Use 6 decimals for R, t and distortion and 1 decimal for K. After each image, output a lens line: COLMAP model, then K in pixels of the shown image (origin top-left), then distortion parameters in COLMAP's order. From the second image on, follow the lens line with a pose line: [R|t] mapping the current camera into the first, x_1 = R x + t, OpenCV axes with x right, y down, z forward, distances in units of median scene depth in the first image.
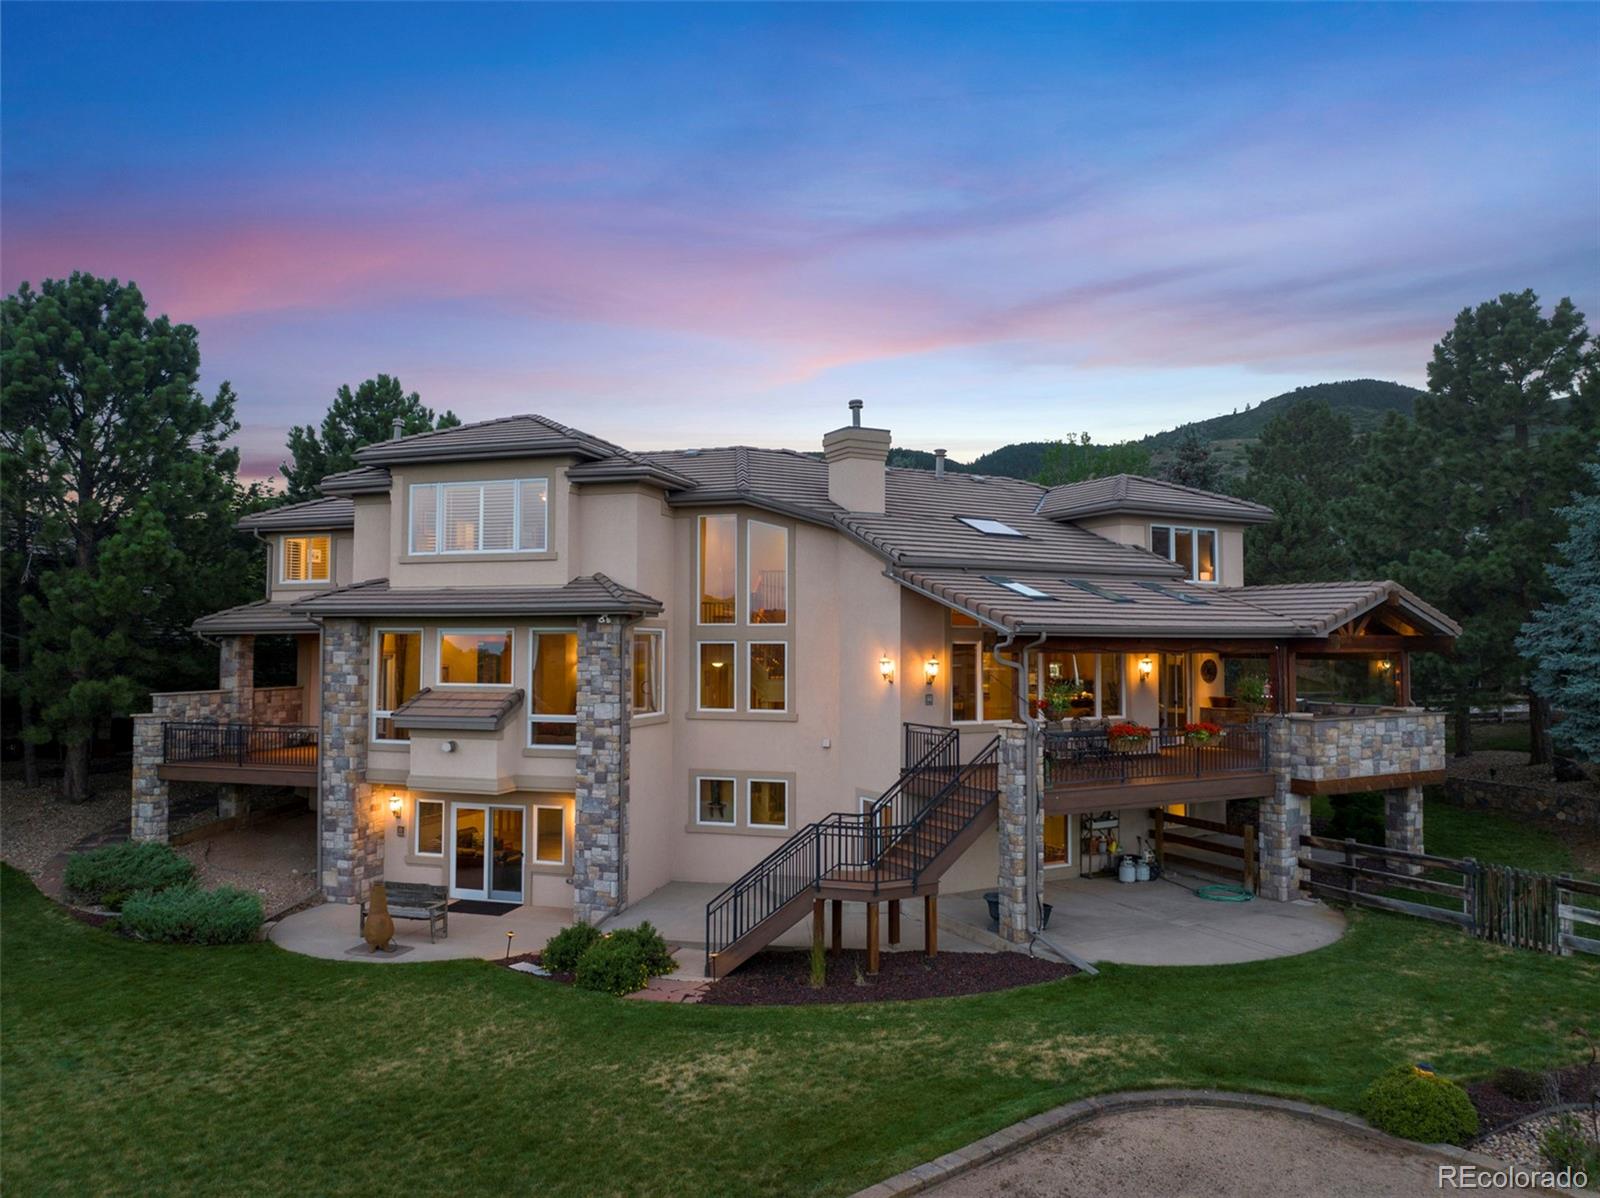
lens RADIAL K [[1125.2, 0, 802.7], [0, 1125.2, 594.6], [0, 0, 1]] dist [-0.038357, 0.002653]
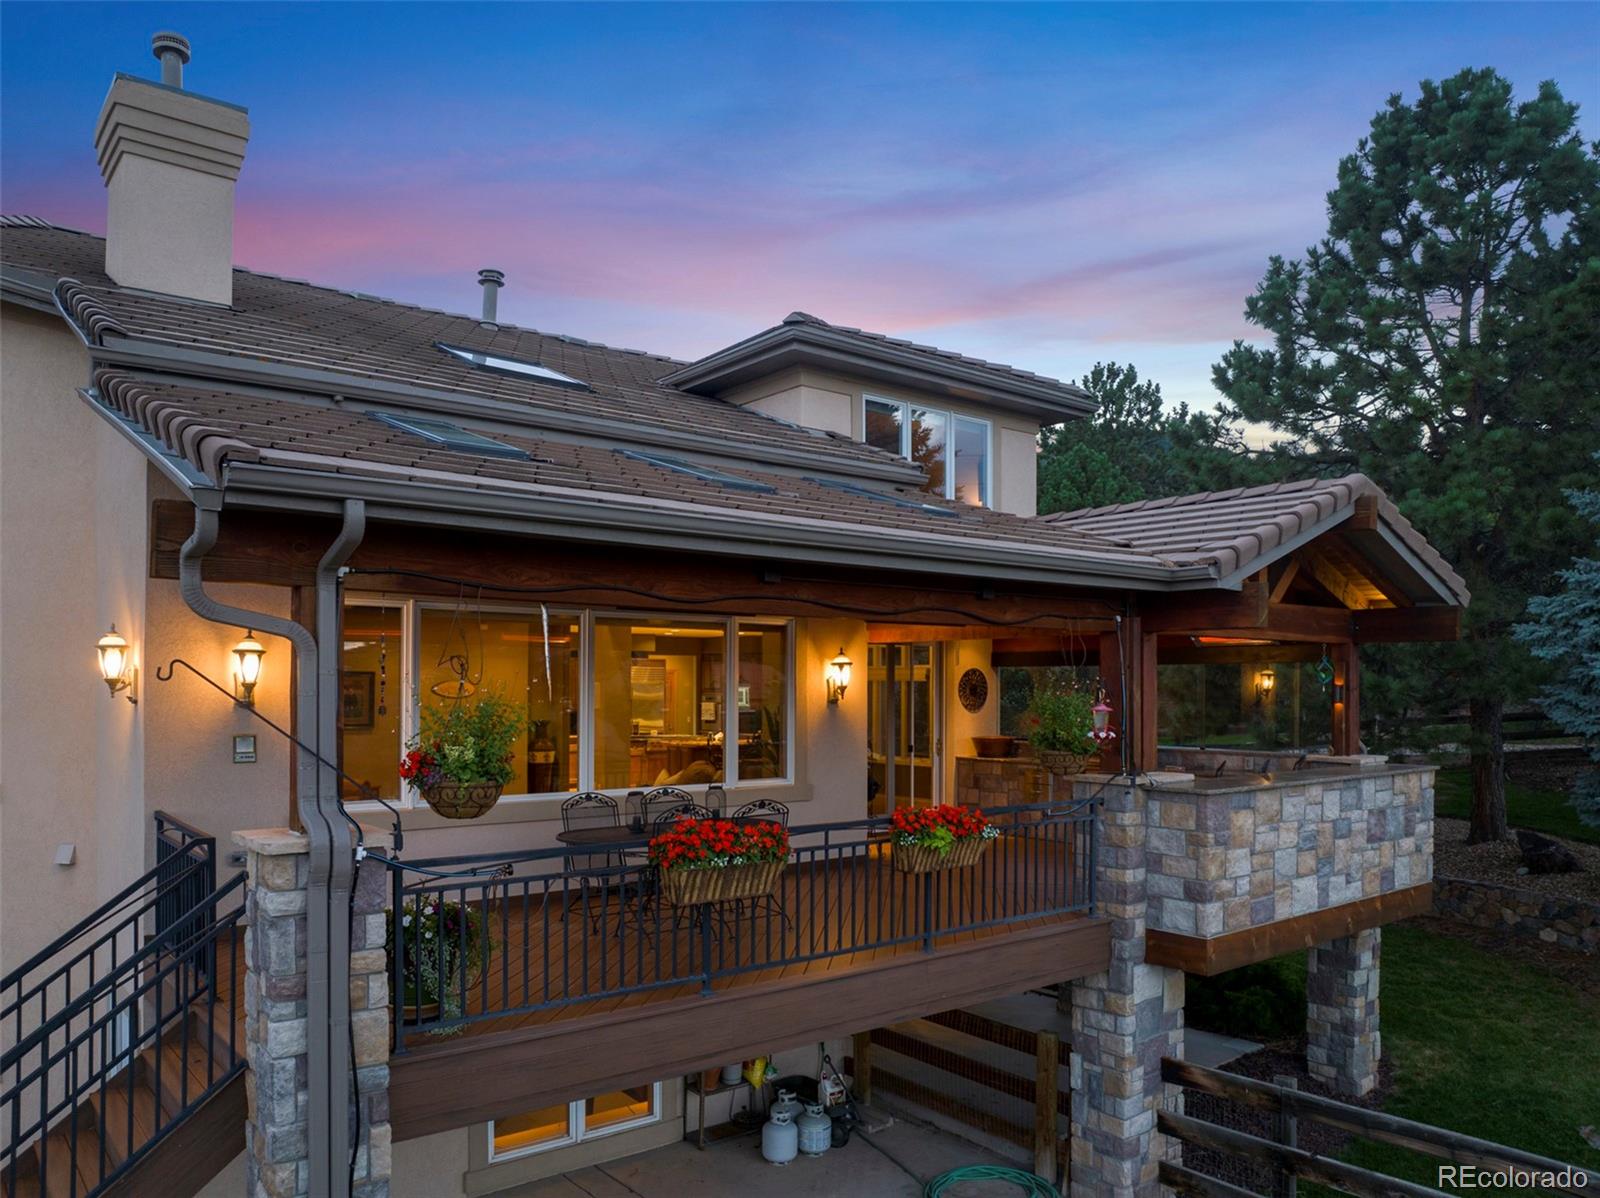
lens RADIAL K [[1125.2, 0, 790.2], [0, 1125.2, 688.3], [0, 0, 1]] dist [-0.038357, 0.002653]
pose [[0.985459, -0.000925, 0.169913, 0.223445], [-0.006810, 0.998967, 0.044935, 0.053594], [-0.169779, -0.045438, 0.984434, 0.584874]]
